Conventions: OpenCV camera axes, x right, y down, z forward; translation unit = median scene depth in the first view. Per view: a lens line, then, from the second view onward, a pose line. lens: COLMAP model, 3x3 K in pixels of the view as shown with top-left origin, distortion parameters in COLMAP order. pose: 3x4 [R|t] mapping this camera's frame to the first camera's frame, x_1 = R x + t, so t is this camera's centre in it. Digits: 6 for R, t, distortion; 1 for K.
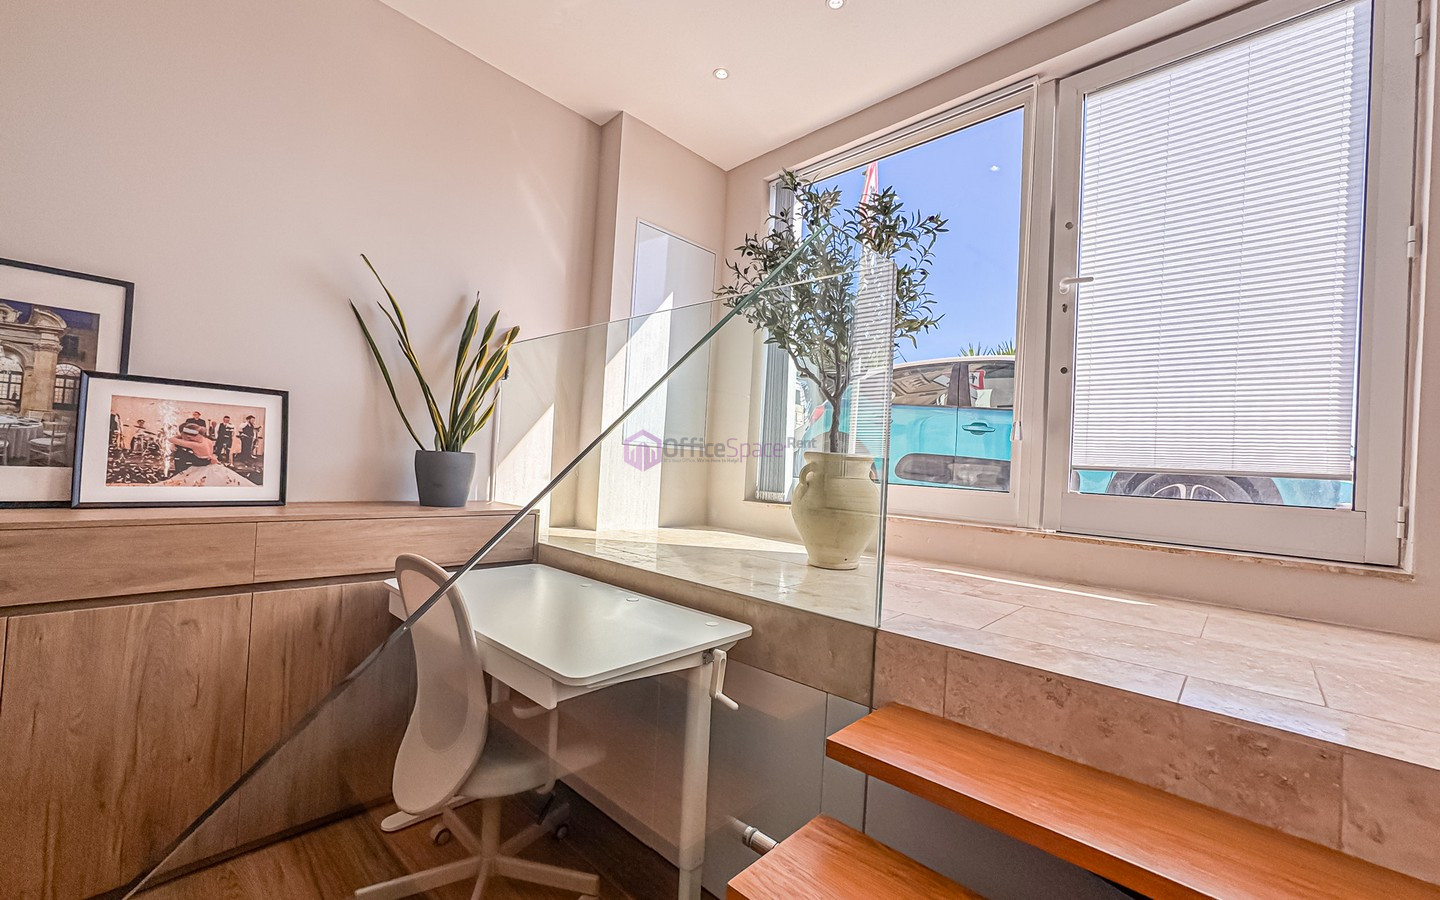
lens RADIAL K [[584.1, 0, 723.7], [0, 584.1, 451.2], [0, 0, 1]] dist [-0.035183, 0.015501]
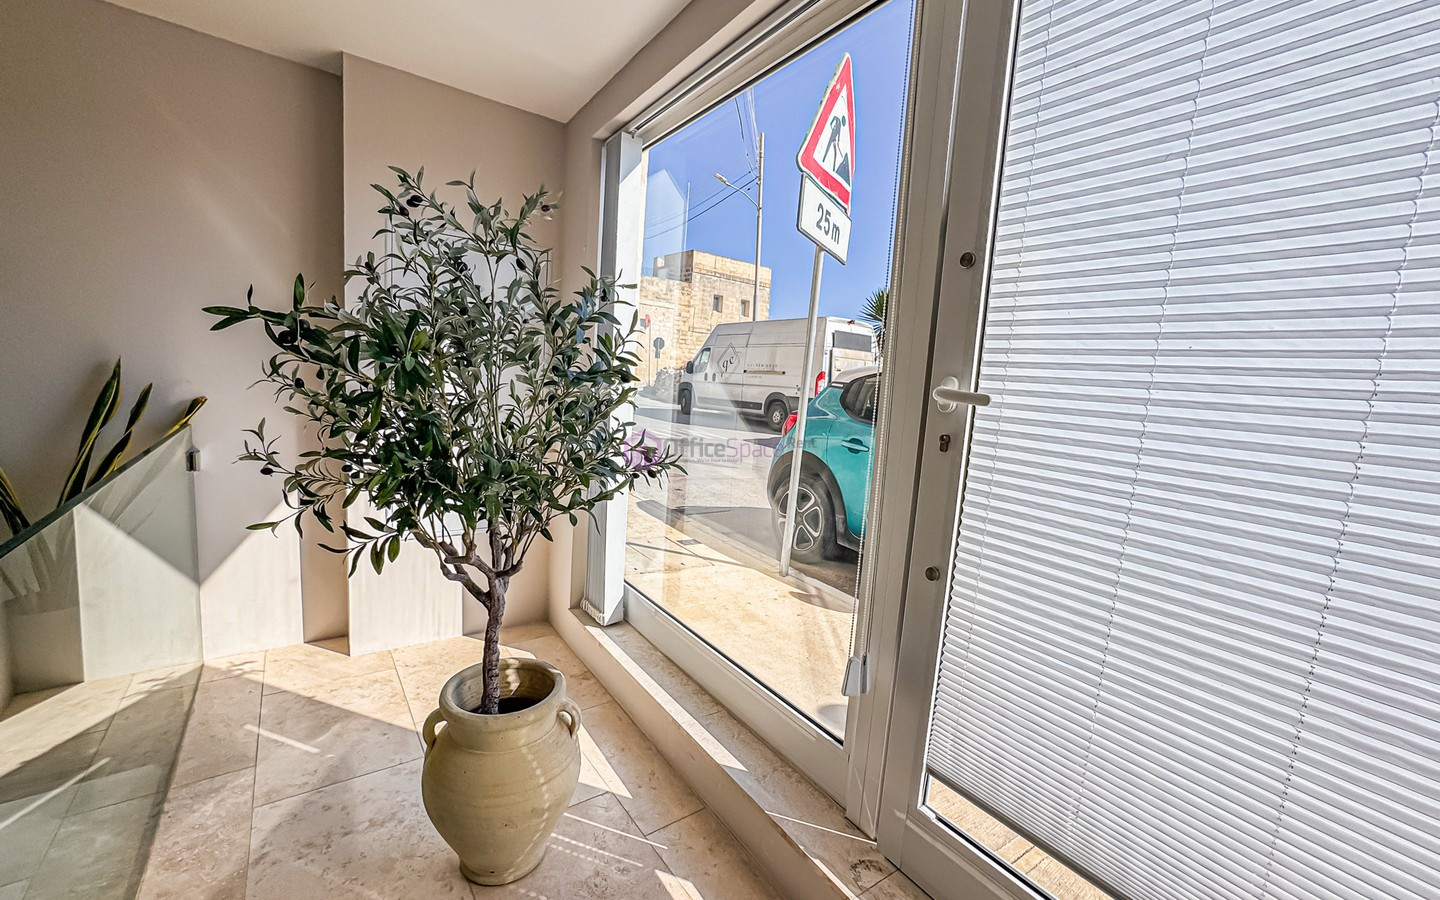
lens RADIAL K [[584.1, 0, 723.4], [0, 584.1, 455.1], [0, 0, 1]] dist [-0.035183, 0.015501]
pose [[0.982737, 0.035377, -0.181597, 0.592458], [-0.009512, 0.989911, 0.141372, -0.359557], [0.184766, -0.137204, 0.973158, 0.599271]]
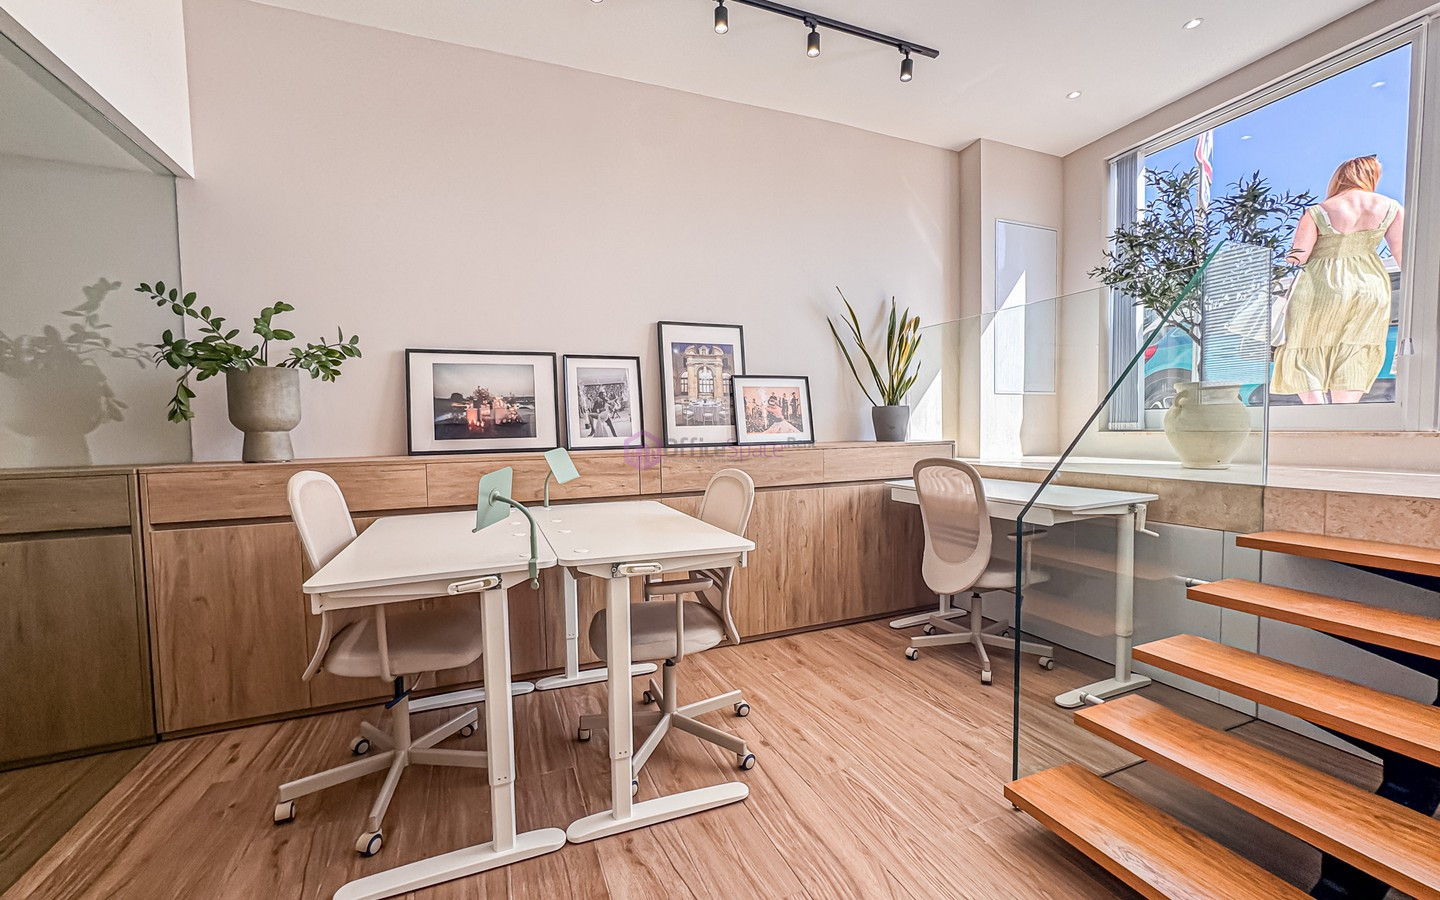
lens RADIAL K [[584.1, 0, 723.9], [0, 584.1, 452.5], [0, 0, 1]] dist [-0.035183, 0.015501]
pose [[0.907436, -0.050148, -0.417186, -0.300368], [0.075985, 0.996068, 0.045545, 0.024368], [0.413262, -0.073029, 0.907679, -0.732504]]
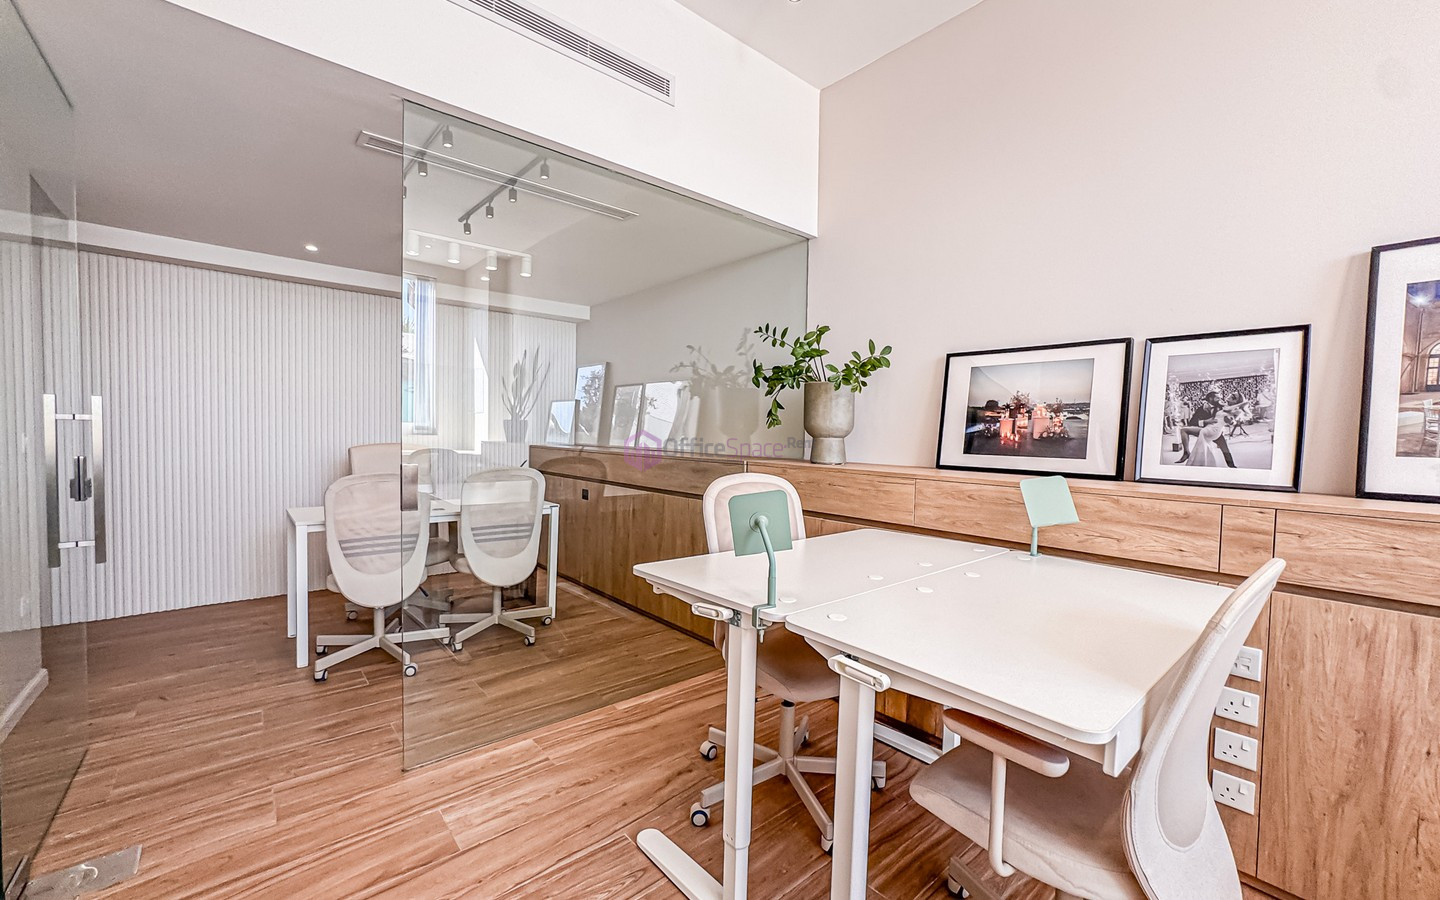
lens RADIAL K [[584.1, 0, 721.2], [0, 584.1, 452.9], [0, 0, 1]] dist [-0.035183, 0.015501]
pose [[-0.112673, -0.020544, -0.993420, -0.222792], [-0.004485, 0.999787, -0.020167, 0.030376], [0.993622, 0.002183, -0.112741, -0.096927]]
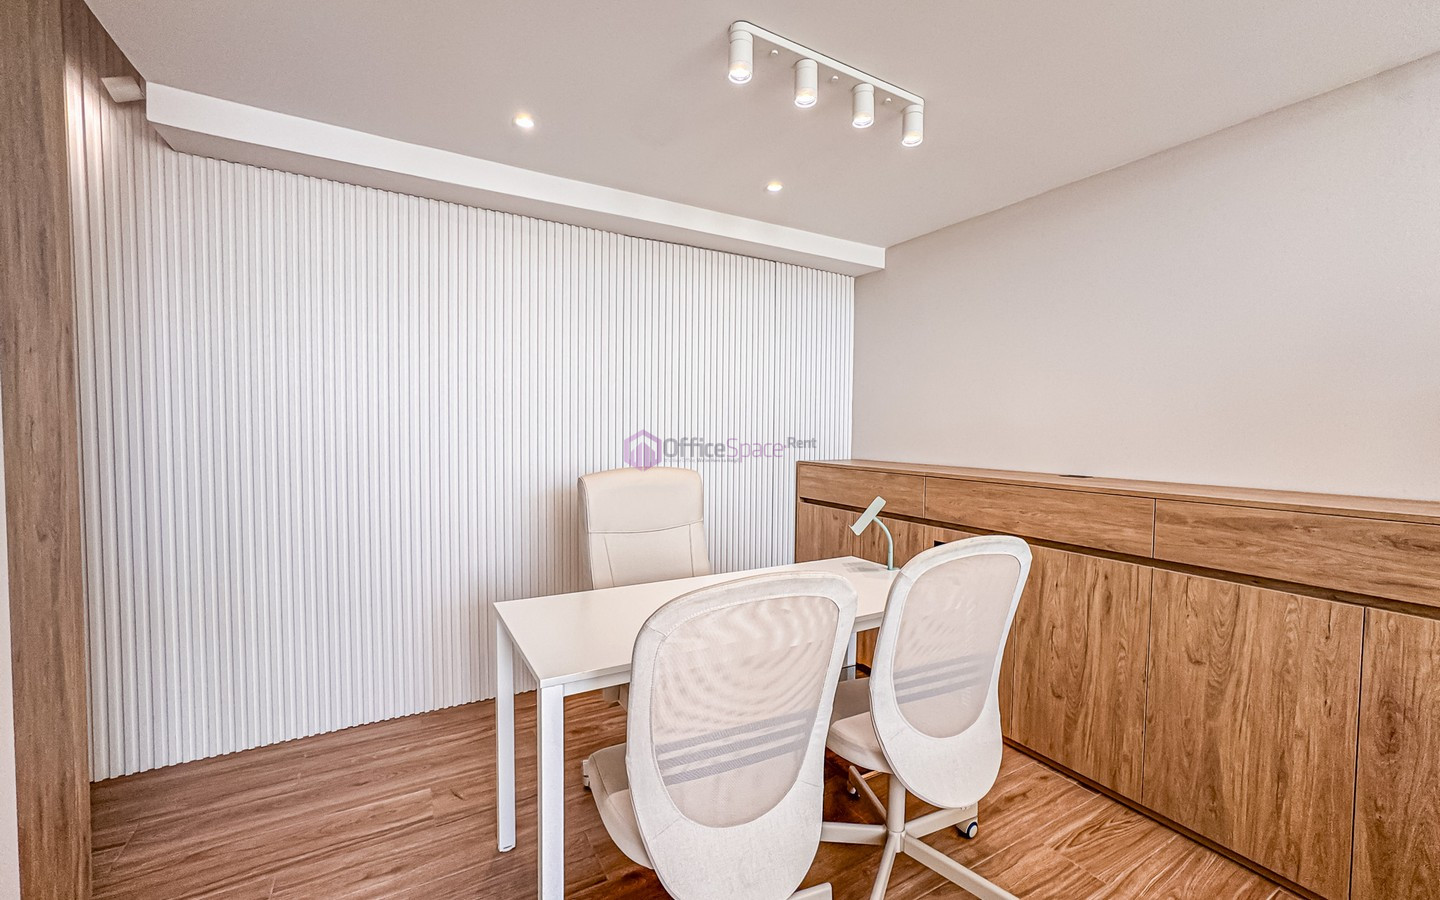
lens RADIAL K [[584.1, 0, 719.7], [0, 584.1, 455.1], [0, 0, 1]] dist [-0.035183, 0.015501]
pose [[-0.294943, -0.013428, -0.955420, -1.009470], [-0.004842, 0.999909, -0.012558, -0.048623], [0.955503, 0.000923, -0.294981, -0.961595]]
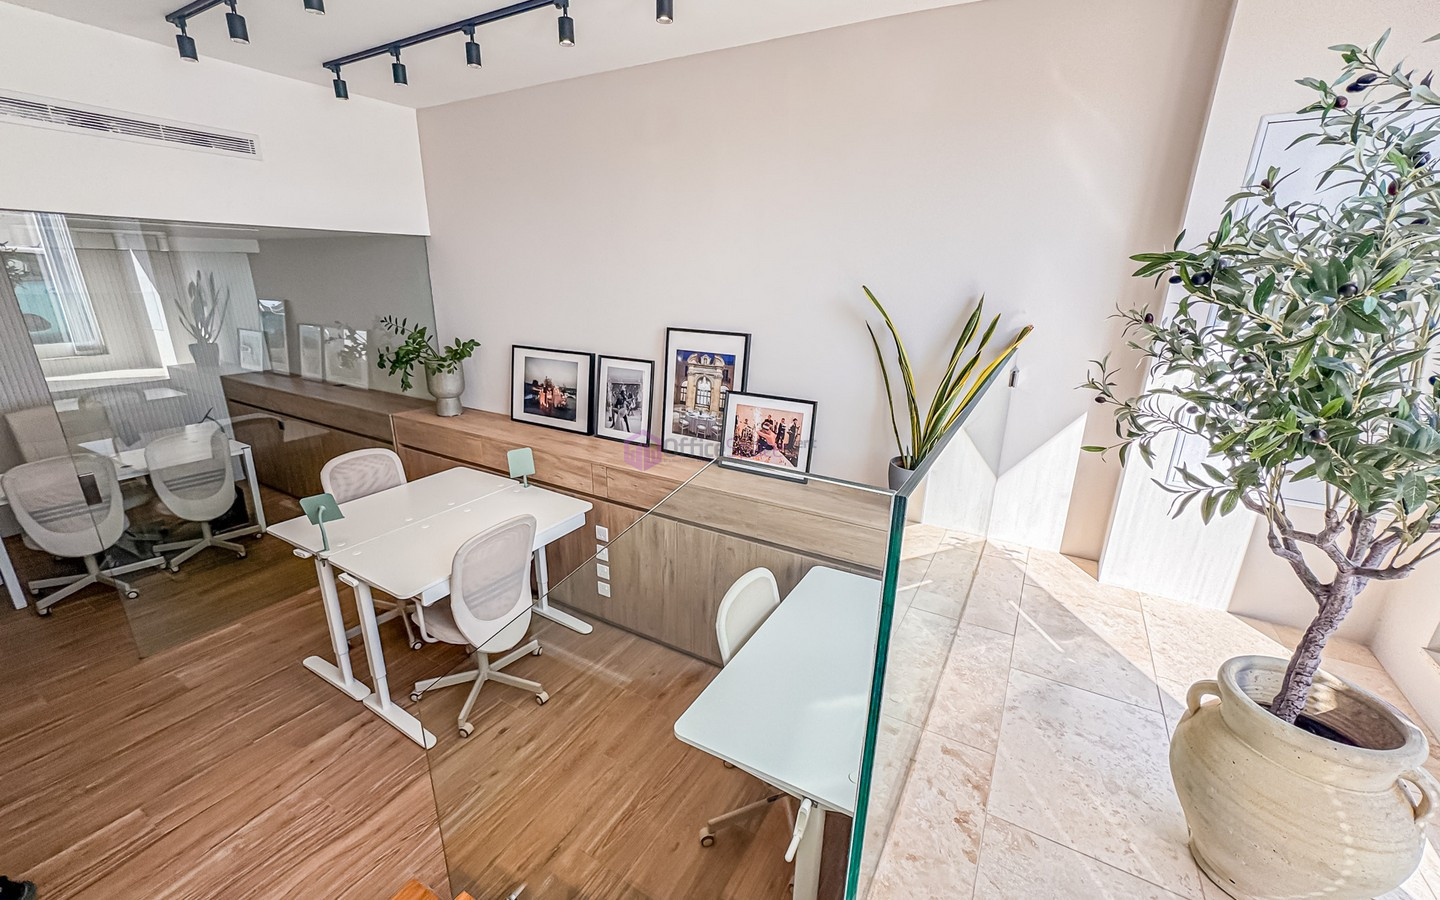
lens RADIAL K [[584.1, 0, 719.1], [0, 584.1, 453.3], [0, 0, 1]] dist [-0.035183, 0.015501]
pose [[0.220763, 0.246359, -0.943701, 0.558197], [0.016049, 0.966525, 0.256072, -0.370494], [0.975195, -0.071677, 0.209419, 0.523036]]
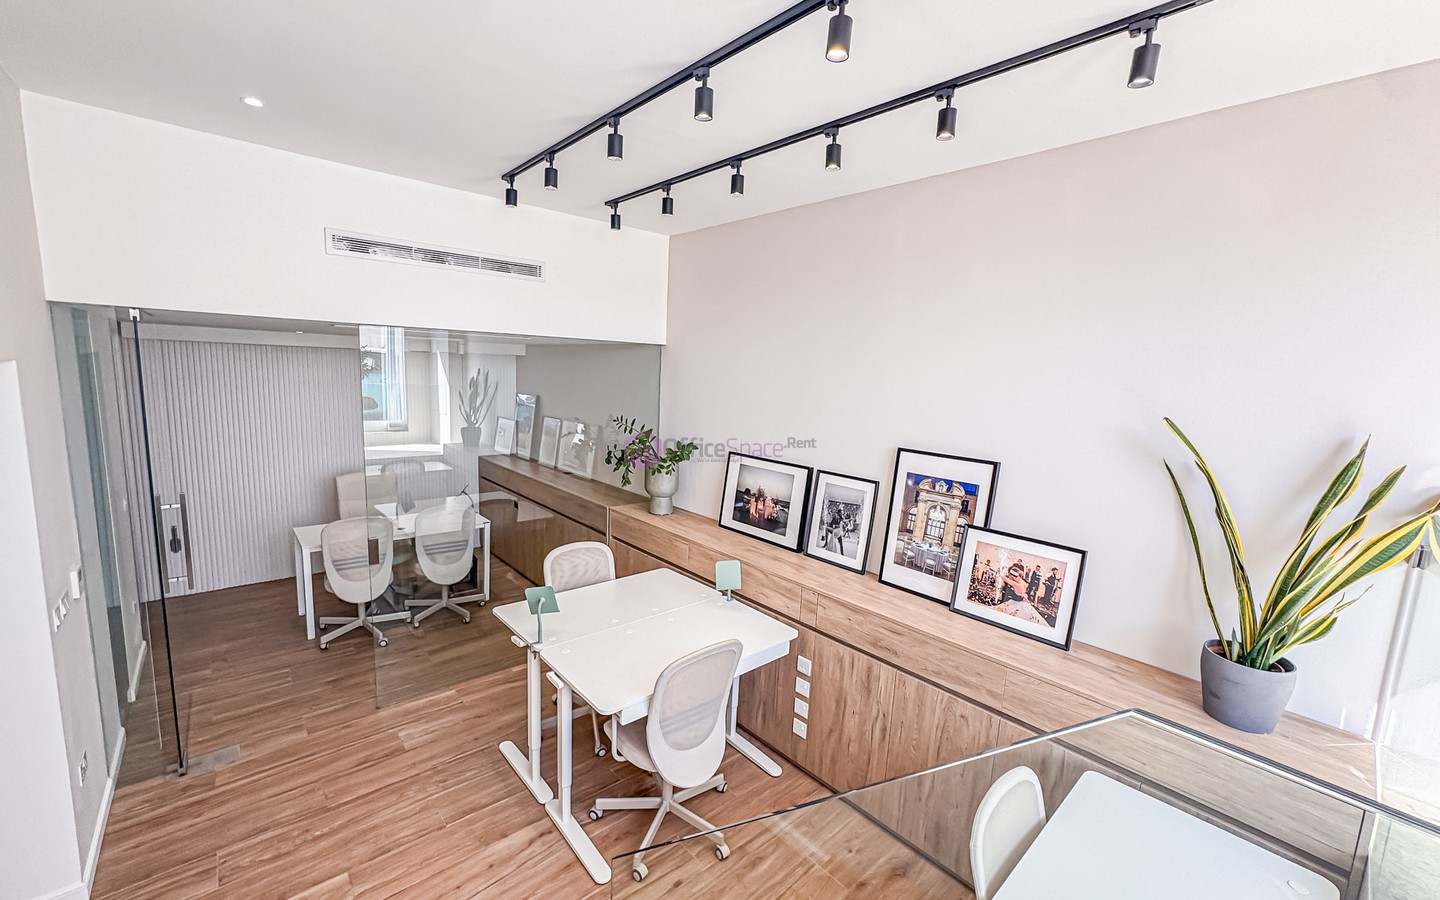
lens RADIAL K [[584.1, 0, 722.3], [0, 584.1, 456.7], [0, 0, 1]] dist [-0.035183, 0.015501]
pose [[-0.093105, 0.087950, -0.991764, 0.423277], [-0.028223, 0.995458, 0.090927, -0.396279], [0.995256, 0.036457, -0.090200, 0.431285]]
